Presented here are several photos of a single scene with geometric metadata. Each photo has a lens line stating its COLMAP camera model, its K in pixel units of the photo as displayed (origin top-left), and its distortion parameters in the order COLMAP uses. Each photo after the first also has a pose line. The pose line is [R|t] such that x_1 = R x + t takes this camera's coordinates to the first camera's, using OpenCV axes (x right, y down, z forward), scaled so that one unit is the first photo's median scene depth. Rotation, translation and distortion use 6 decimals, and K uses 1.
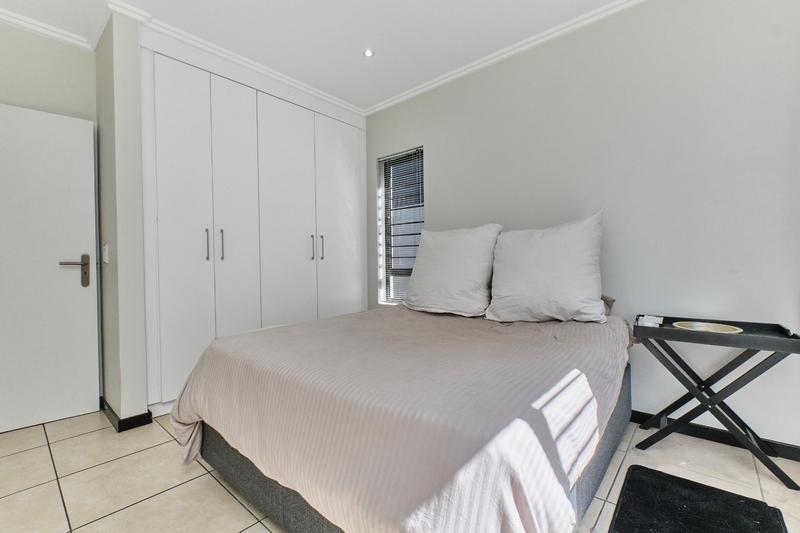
lens RADIAL K [[350.6, 0, 400.0], [0, 350.6, 266.5], [0, 0, 1]] dist [-0.001154, -0.000593]
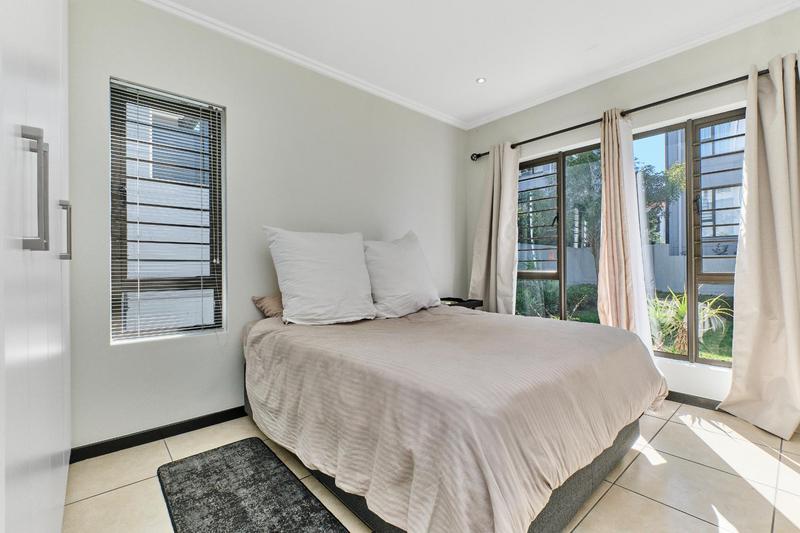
lens RADIAL K [[350.6, 0, 400.0], [0, 350.6, 266.5], [0, 0, 1]] dist [-0.001154, -0.000593]
pose [[0.132228, 0.012231, 0.991144, -0.796335], [0.012877, 0.999818, -0.014056, -0.000281], [-0.991136, 0.014622, 0.132046, 0.727326]]
